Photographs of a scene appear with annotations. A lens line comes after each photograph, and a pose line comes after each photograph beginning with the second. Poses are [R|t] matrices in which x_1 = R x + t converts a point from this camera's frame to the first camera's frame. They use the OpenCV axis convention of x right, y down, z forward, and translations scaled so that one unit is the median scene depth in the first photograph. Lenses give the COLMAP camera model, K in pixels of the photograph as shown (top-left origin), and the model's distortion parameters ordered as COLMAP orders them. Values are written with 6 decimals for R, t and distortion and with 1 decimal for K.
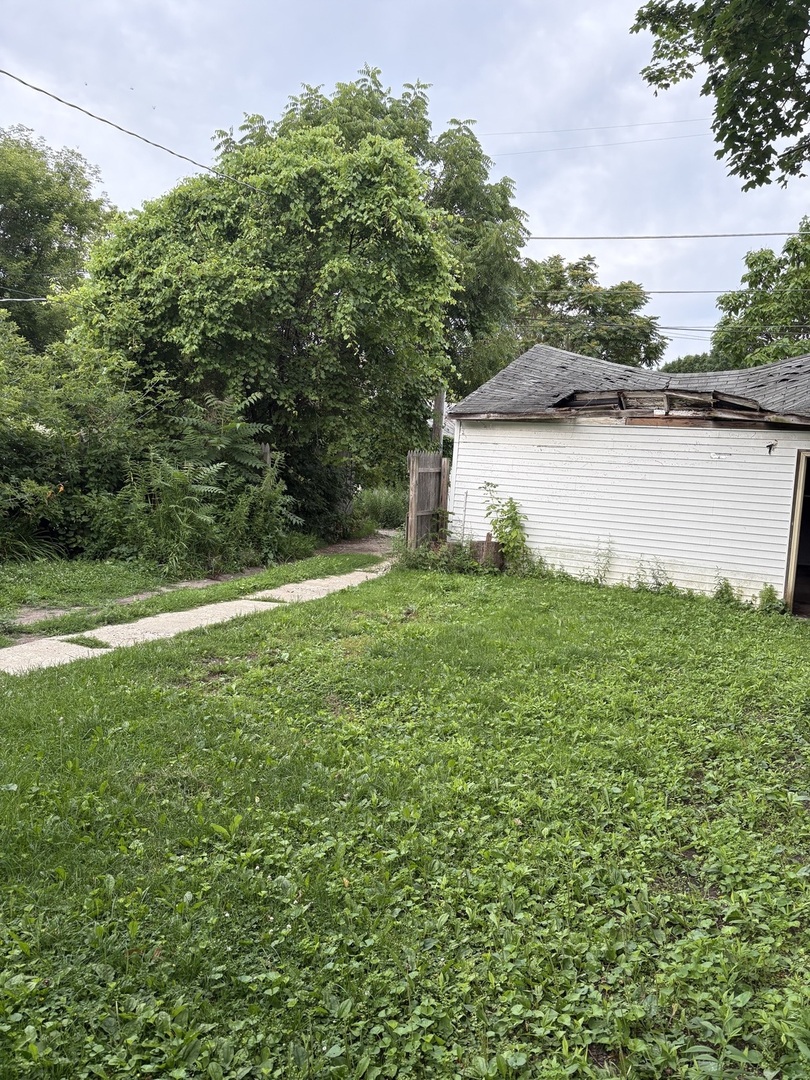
lens RADIAL K [[805.6, 0, 401.2], [0, 805.6, 541.6], [0, 0, 1]] dist [0.040313, -0.054384]
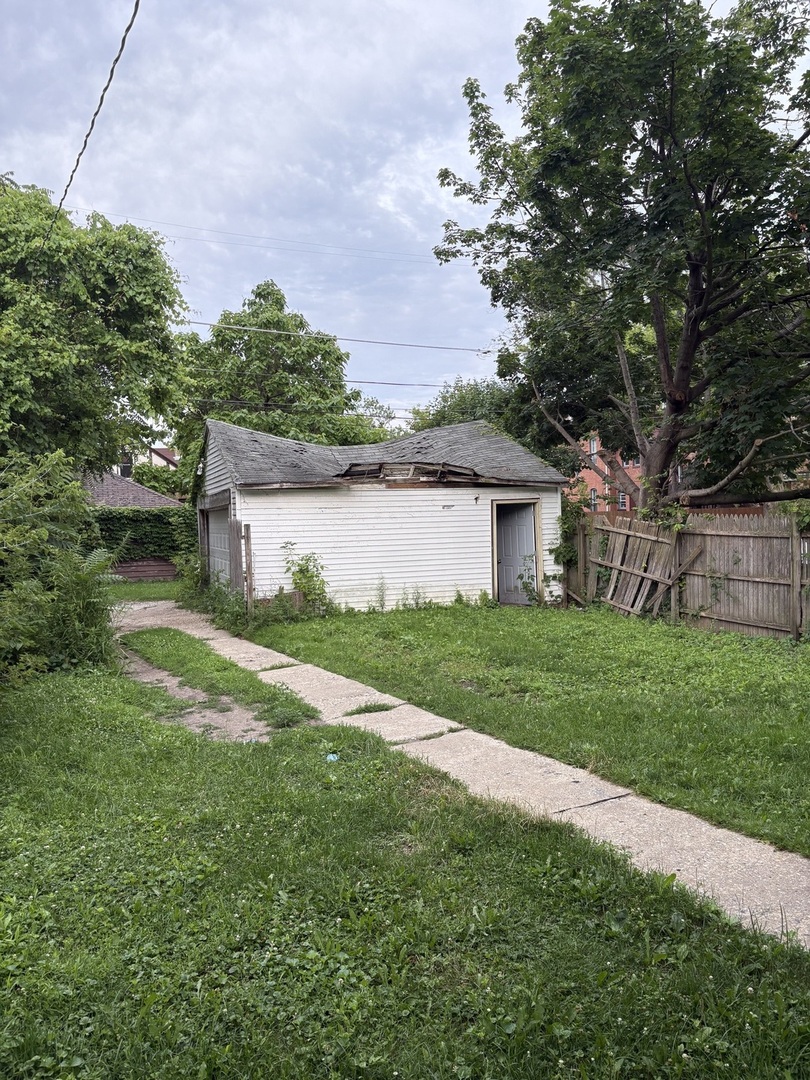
lens RADIAL K [[805.6, 0, 401.2], [0, 805.6, 541.6], [0, 0, 1]] dist [0.040313, -0.054384]
pose [[0.645295, -0.094745, 0.758036, -0.716613], [0.144704, 0.989475, 0.000490, -0.054317], [-0.750104, 0.109374, 0.652213, 0.123348]]
